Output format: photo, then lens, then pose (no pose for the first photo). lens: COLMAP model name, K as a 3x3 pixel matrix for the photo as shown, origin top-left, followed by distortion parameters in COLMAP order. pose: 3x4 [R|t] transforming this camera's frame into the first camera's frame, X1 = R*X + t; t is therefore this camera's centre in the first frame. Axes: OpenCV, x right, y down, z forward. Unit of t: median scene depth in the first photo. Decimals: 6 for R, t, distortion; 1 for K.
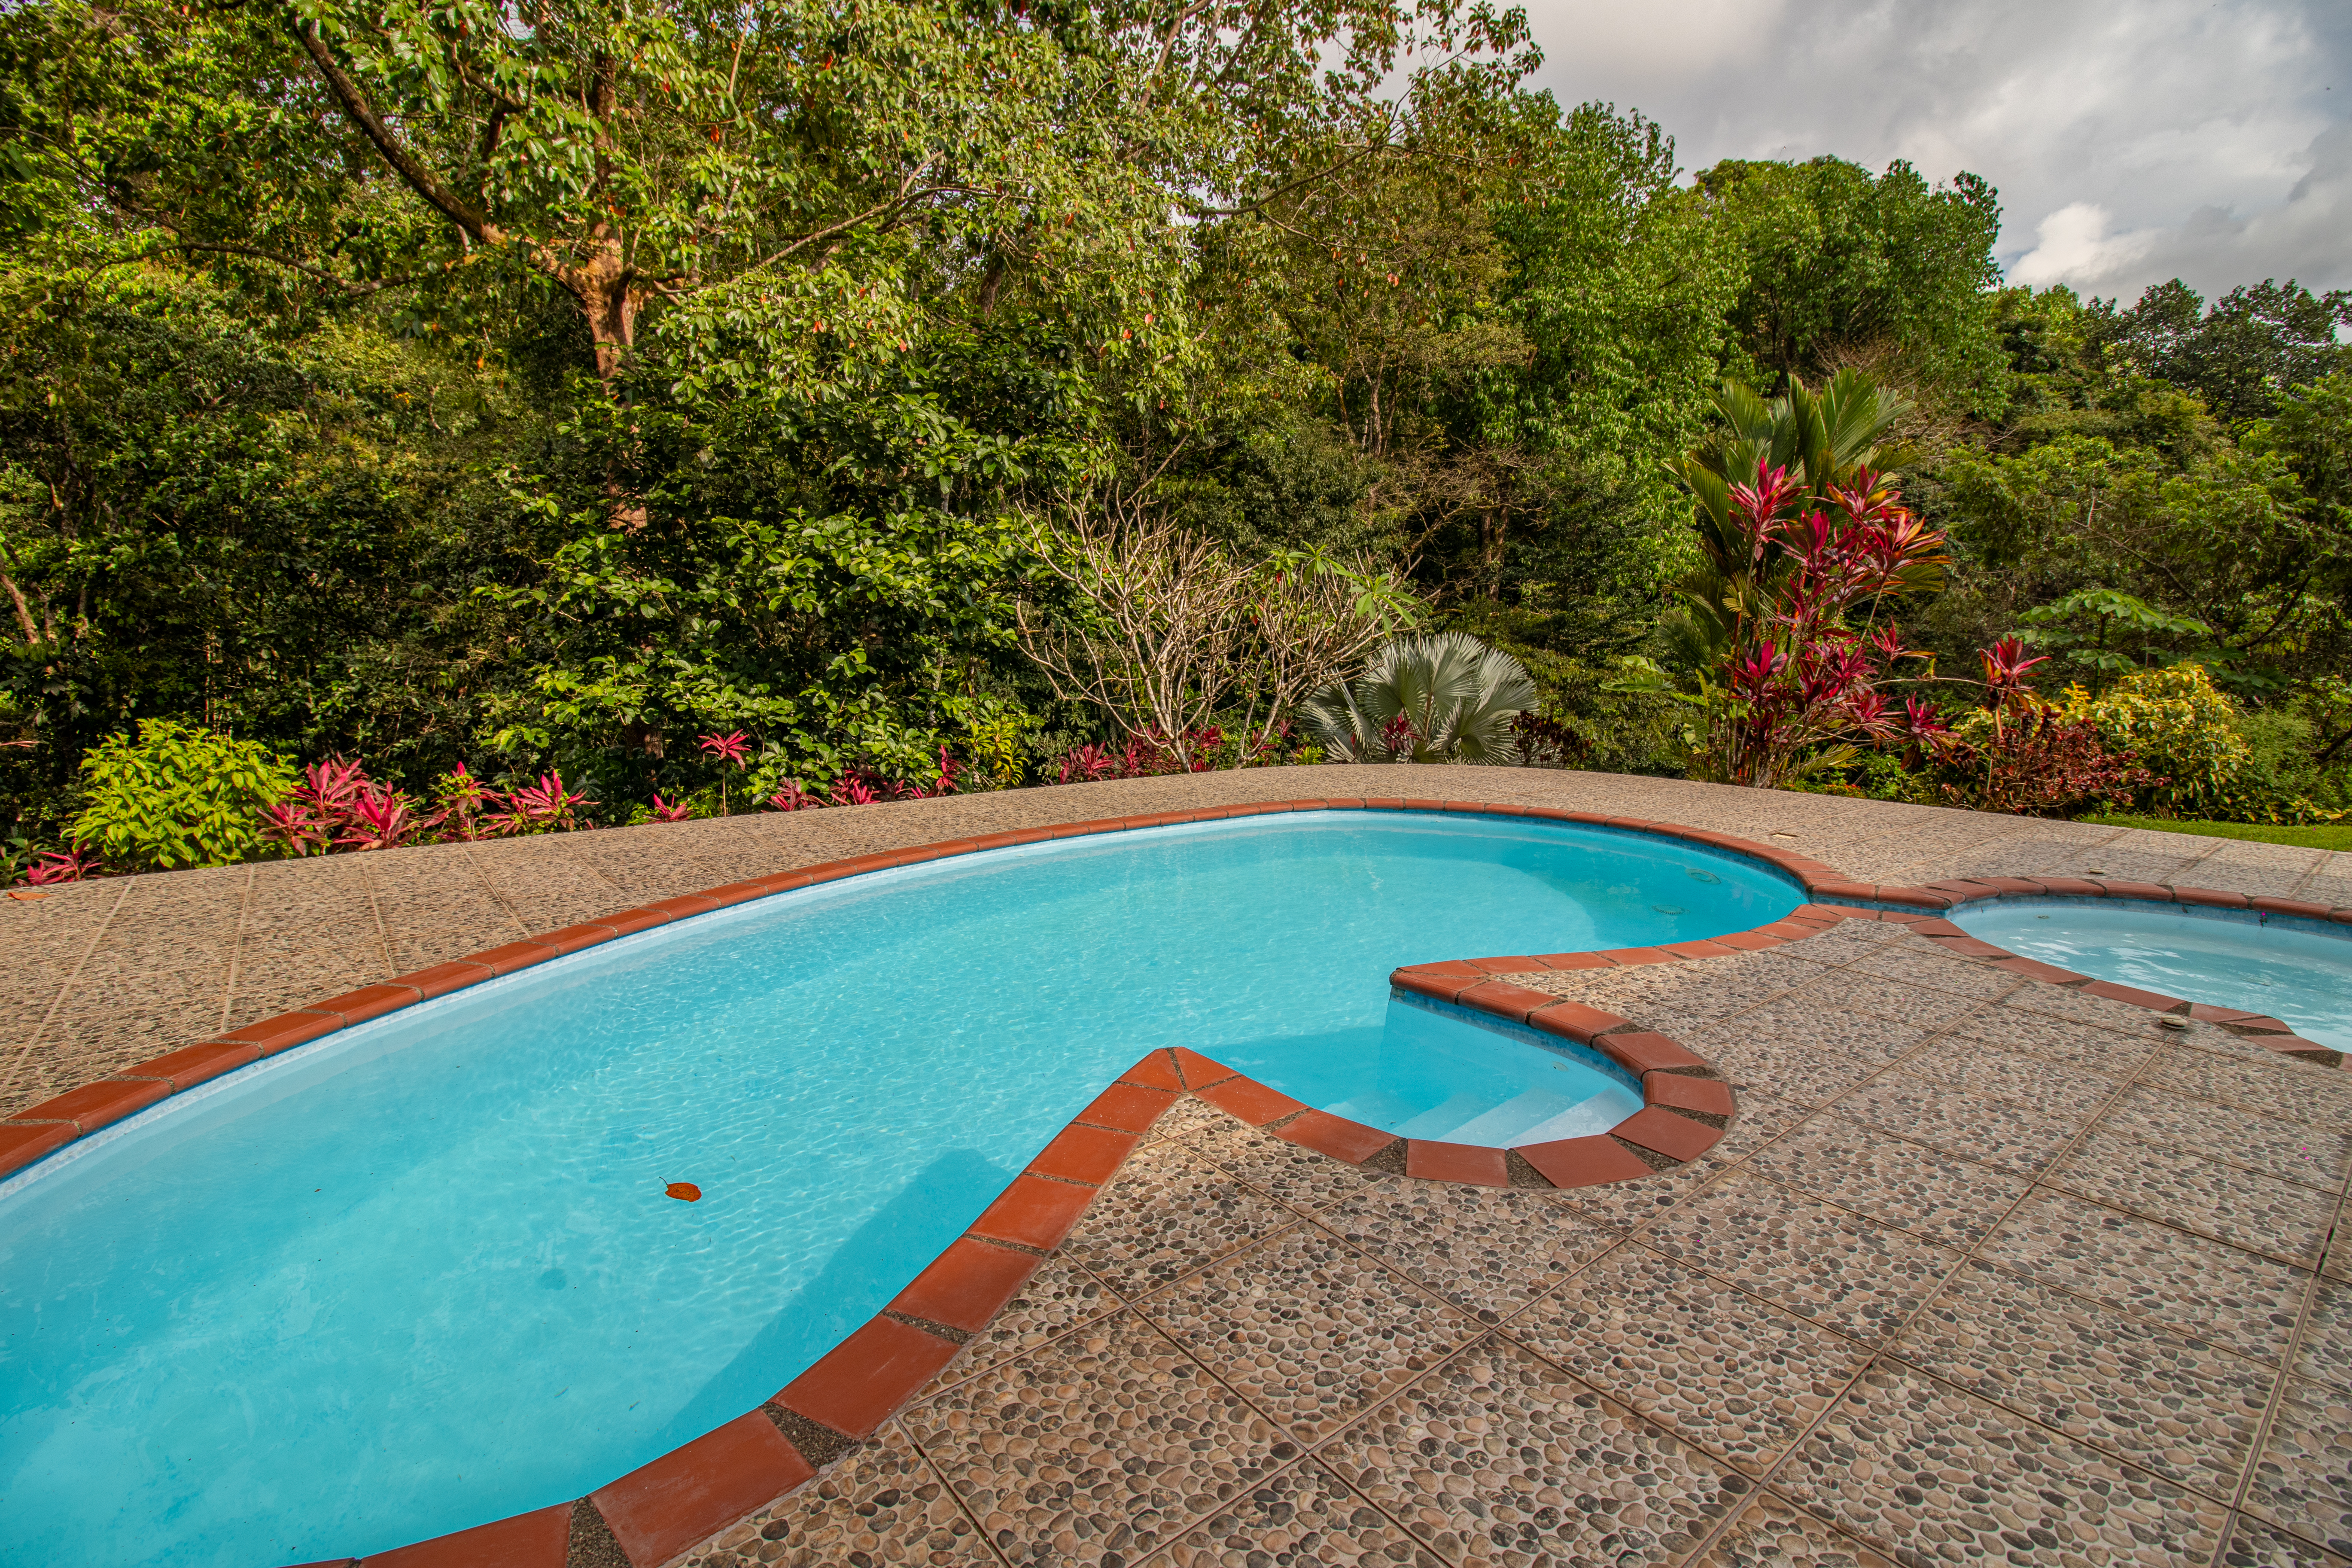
lens RADIAL K [[1089.7, 0, 1176.5], [0, 1089.7, 779.6], [0, 0, 1]] dist [0.003708, -0.017196]
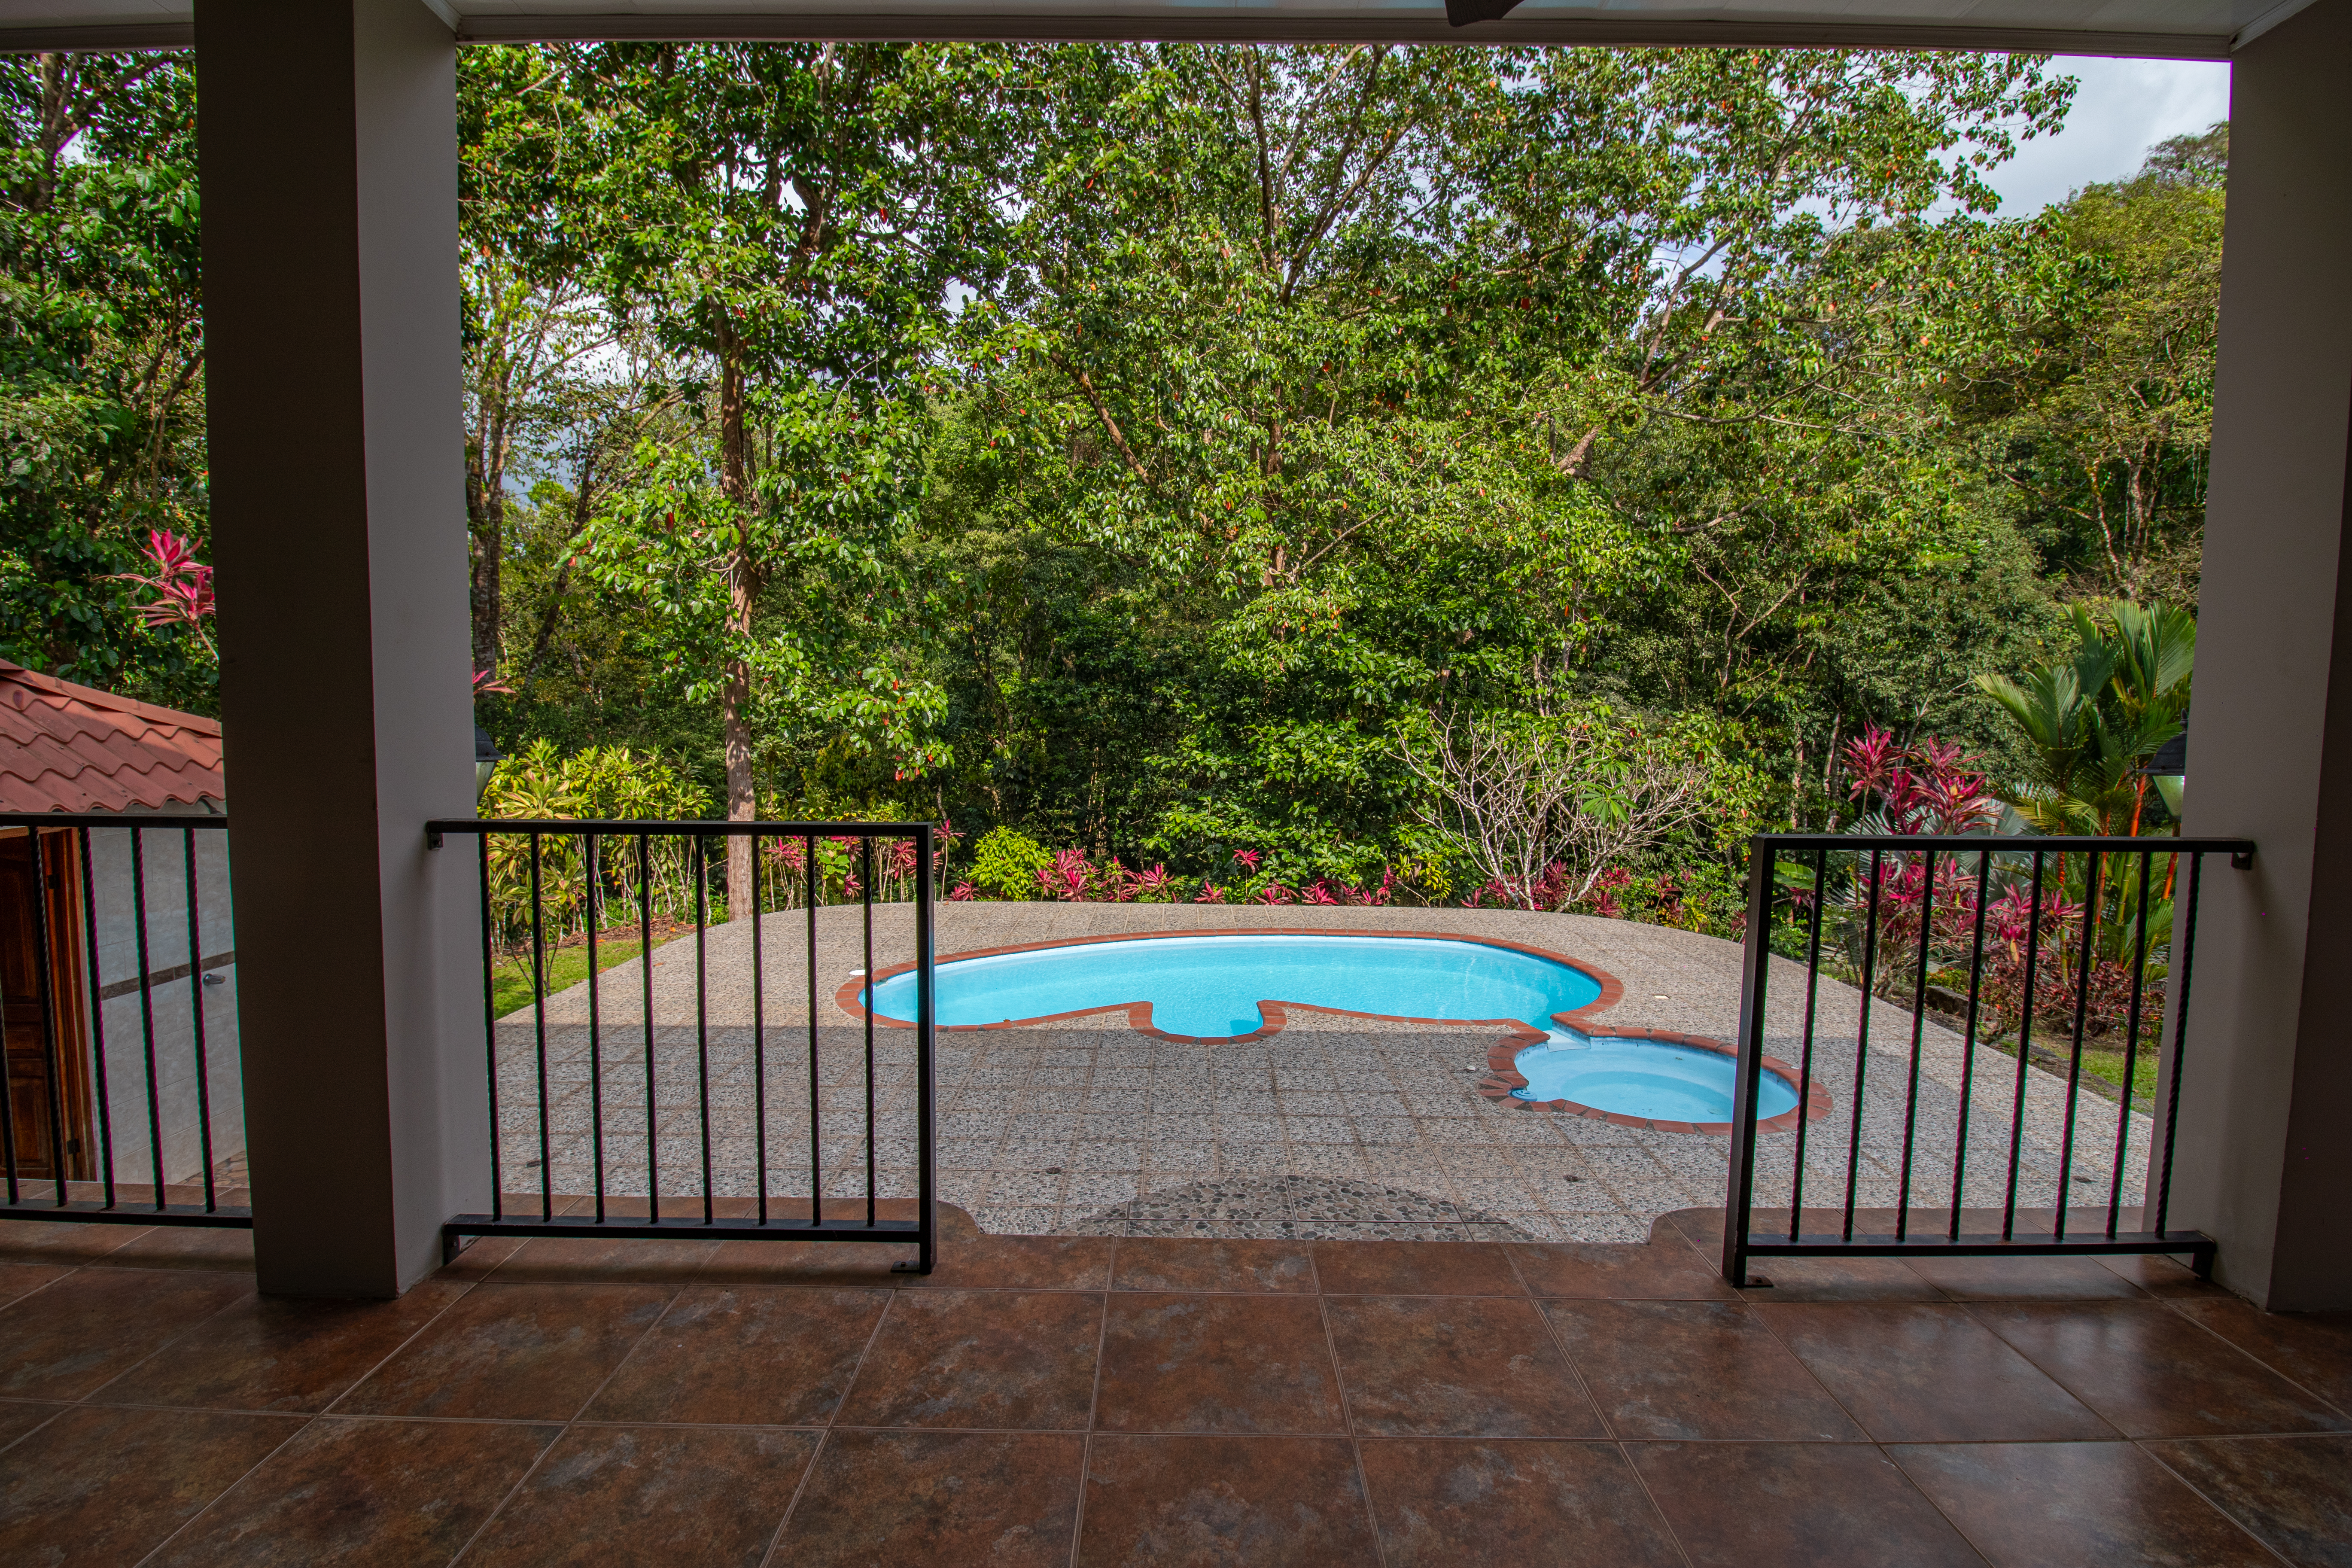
lens RADIAL K [[1089.7, 0, 1176.5], [0, 1089.7, 779.6], [0, 0, 1]] dist [0.003708, -0.017196]
pose [[0.769928, 0.033734, -0.637239, 0.647329], [-0.078266, 0.996054, -0.041834, -0.077500], [0.633313, 0.082084, 0.769530, -0.426388]]
